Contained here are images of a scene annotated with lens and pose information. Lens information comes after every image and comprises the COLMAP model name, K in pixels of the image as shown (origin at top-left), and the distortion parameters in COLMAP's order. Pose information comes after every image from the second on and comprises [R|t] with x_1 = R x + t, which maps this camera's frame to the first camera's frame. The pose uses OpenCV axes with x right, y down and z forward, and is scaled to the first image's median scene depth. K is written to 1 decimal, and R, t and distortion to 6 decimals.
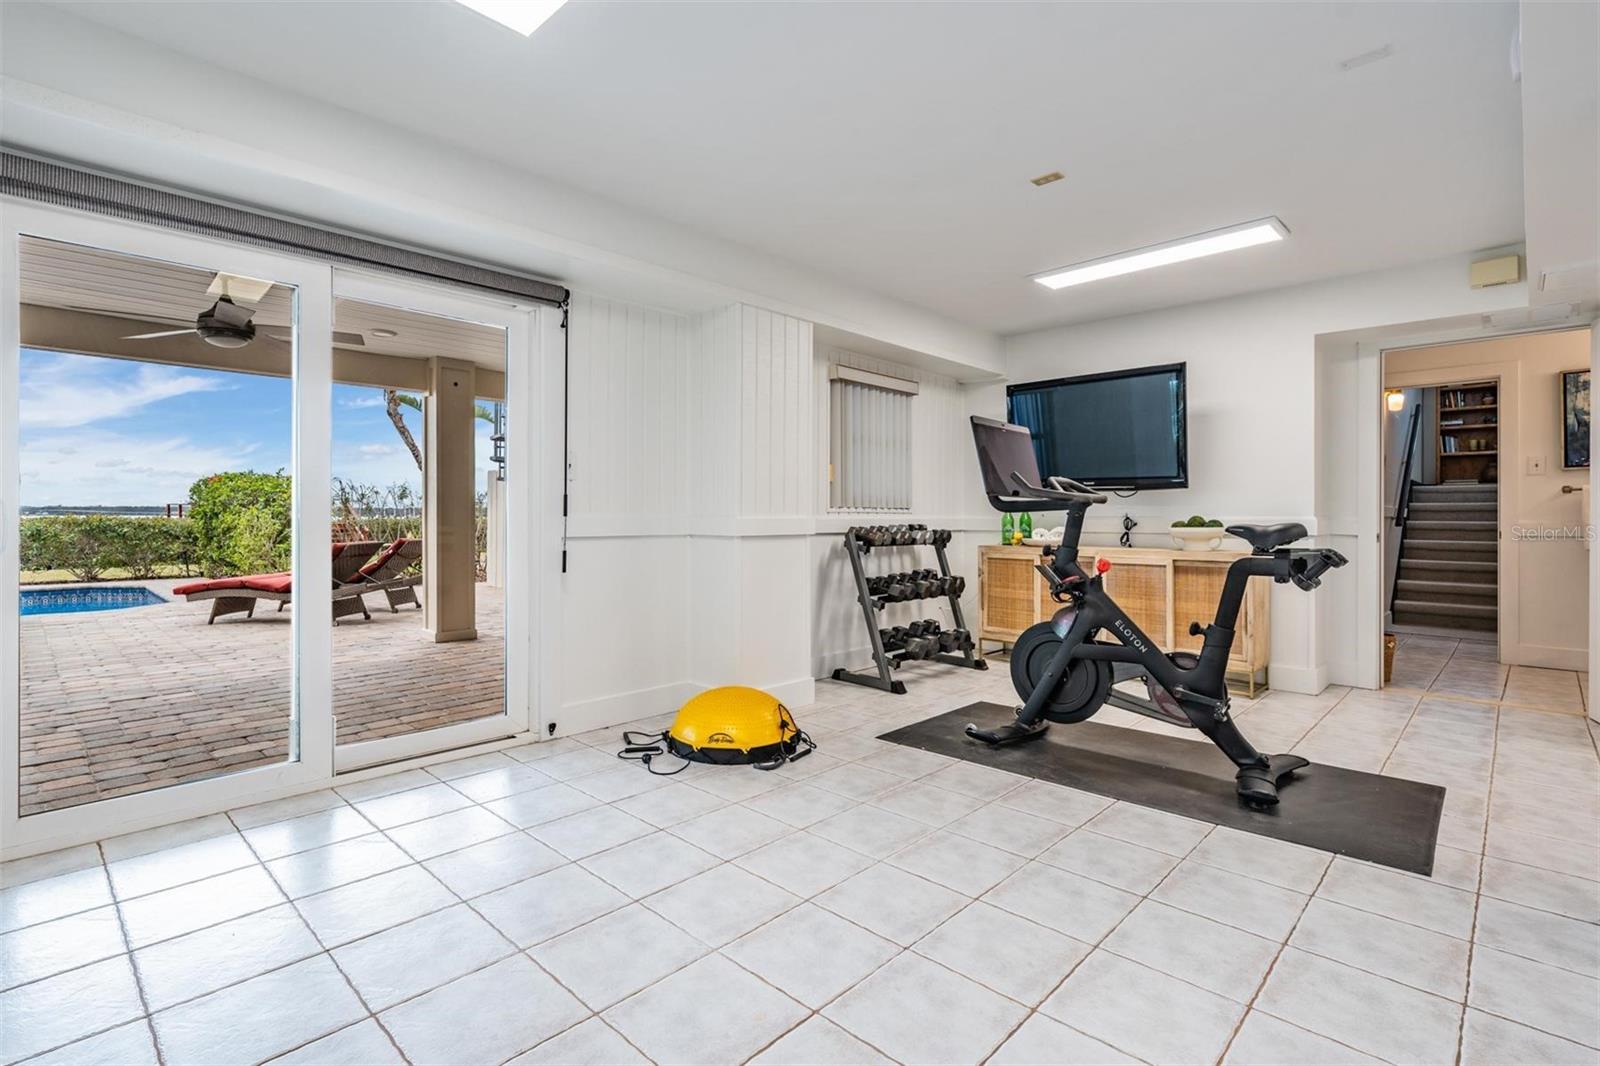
lens RADIAL K [[751.2, 0, 797.1], [0, 751.2, 522.5], [0, 0, 1]] dist [0.000570, 0.000086]
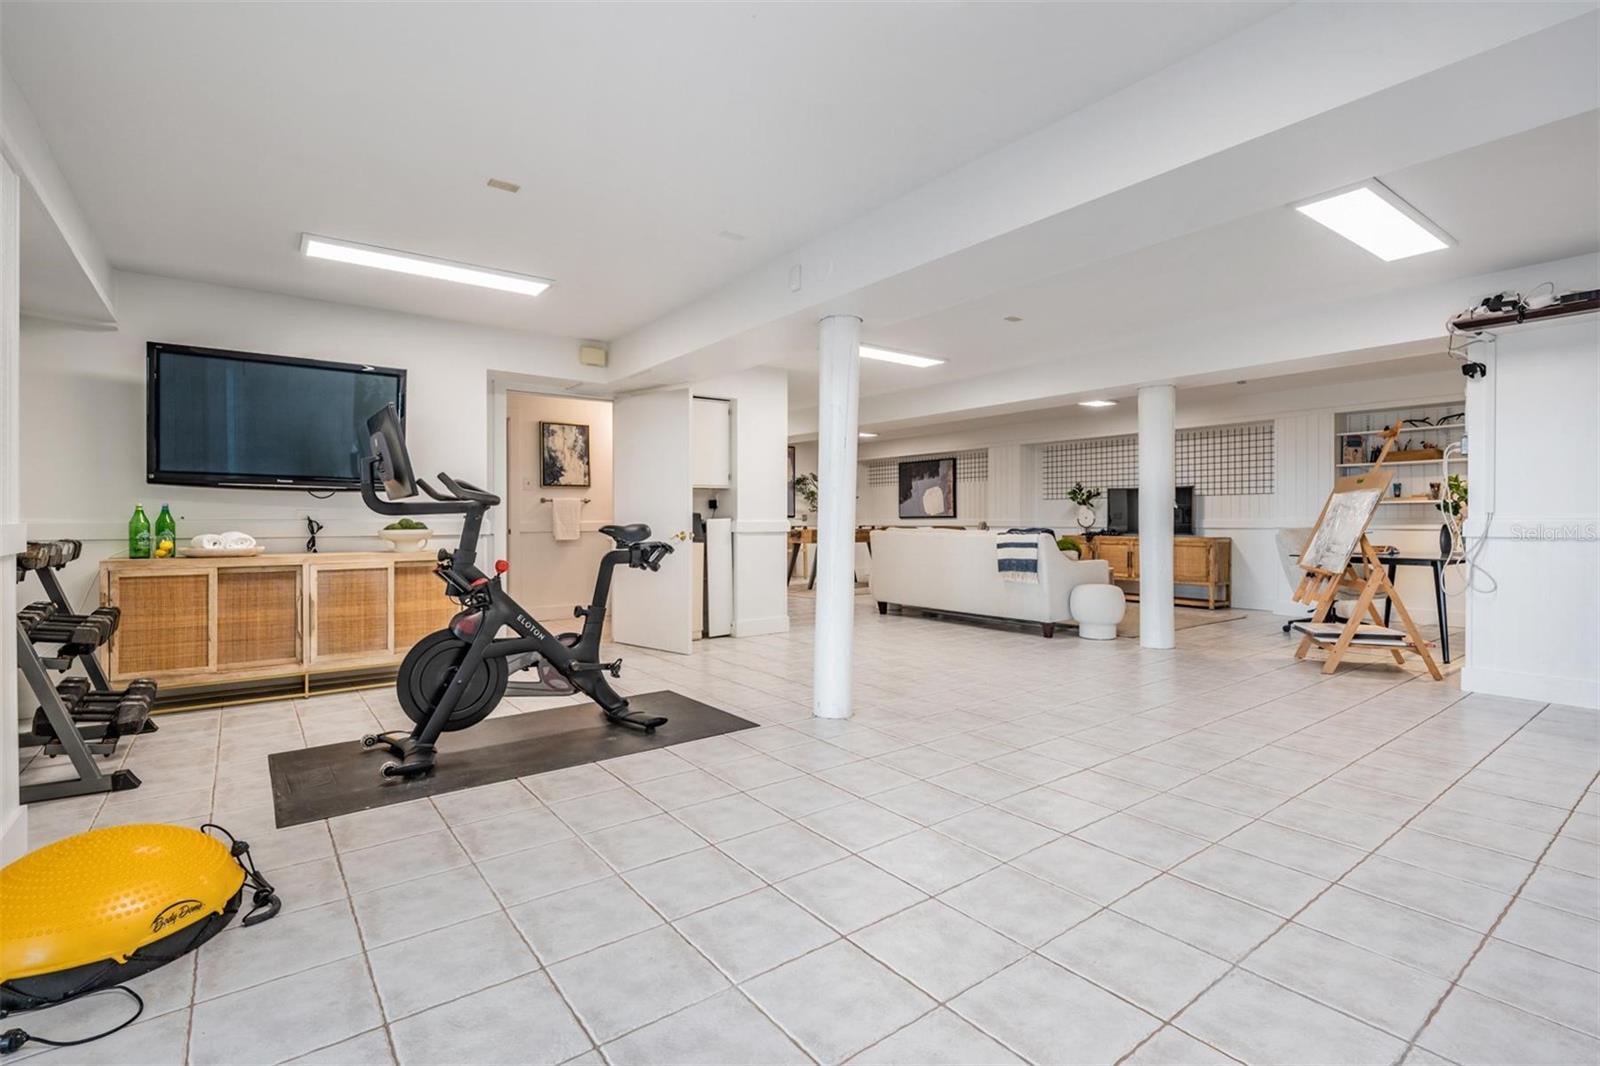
lens RADIAL K [[731.8, 0, 796.9], [0, 731.8, 528.2], [0, 0, 1]] dist [-0.000397, -0.000023]
pose [[0.161740, -0.014710, 0.986724, -0.541495], [0.008458, 0.999873, 0.013520, -0.006576], [-0.986797, 0.006159, 0.161843, 0.424690]]
